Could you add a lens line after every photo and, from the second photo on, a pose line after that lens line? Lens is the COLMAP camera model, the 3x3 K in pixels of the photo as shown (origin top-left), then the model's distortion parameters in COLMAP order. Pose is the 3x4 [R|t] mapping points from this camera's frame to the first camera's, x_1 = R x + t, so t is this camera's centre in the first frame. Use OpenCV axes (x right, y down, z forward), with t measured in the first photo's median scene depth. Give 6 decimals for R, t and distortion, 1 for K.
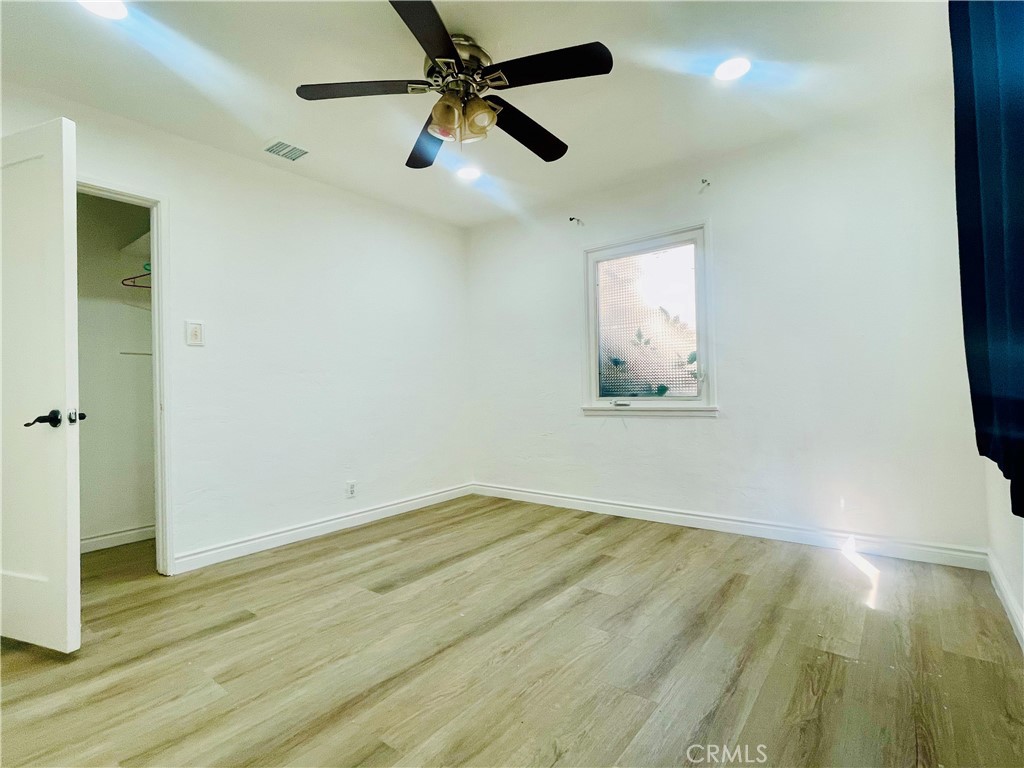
lens RADIAL K [[491.2, 0, 512.0], [0, 491.2, 384.0], [0, 0, 1]] dist [-0.003172, -0.000598]
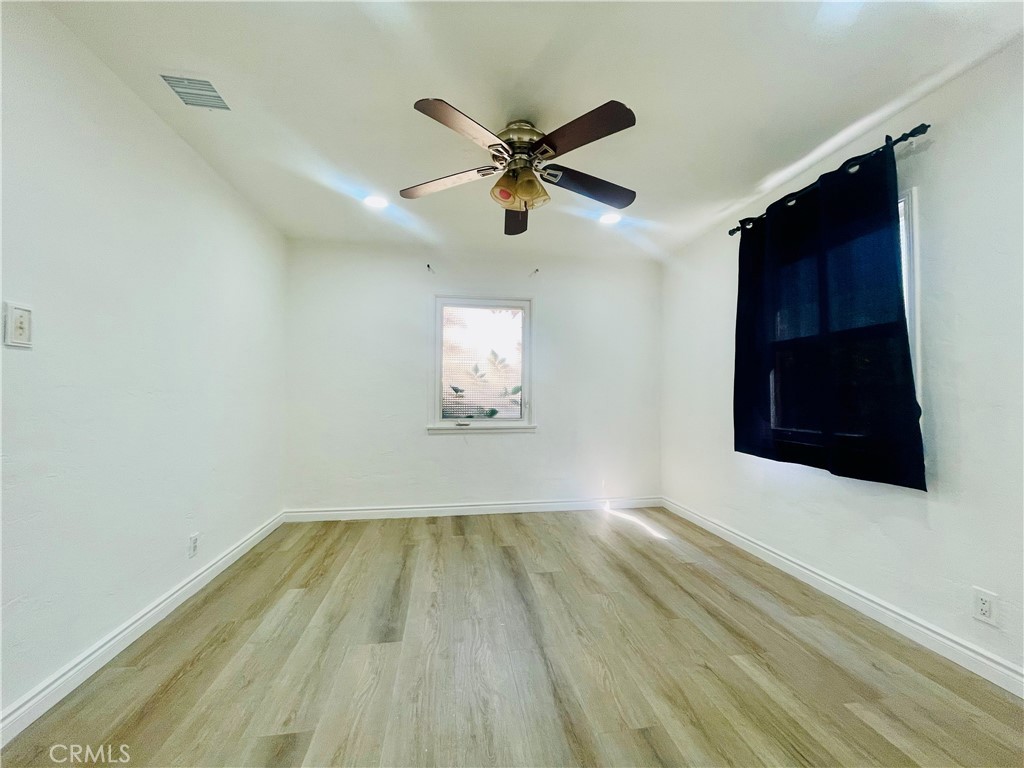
lens RADIAL K [[412.1, 0, 512.0], [0, 412.1, 384.0], [0, 0, 1]] dist [-0.002008, 0.000151]
pose [[0.683448, 0.045521, 0.728579, -0.531895], [-0.026451, 0.998943, -0.037601, -0.028796], [-0.729520, 0.006427, 0.683929, 0.225620]]
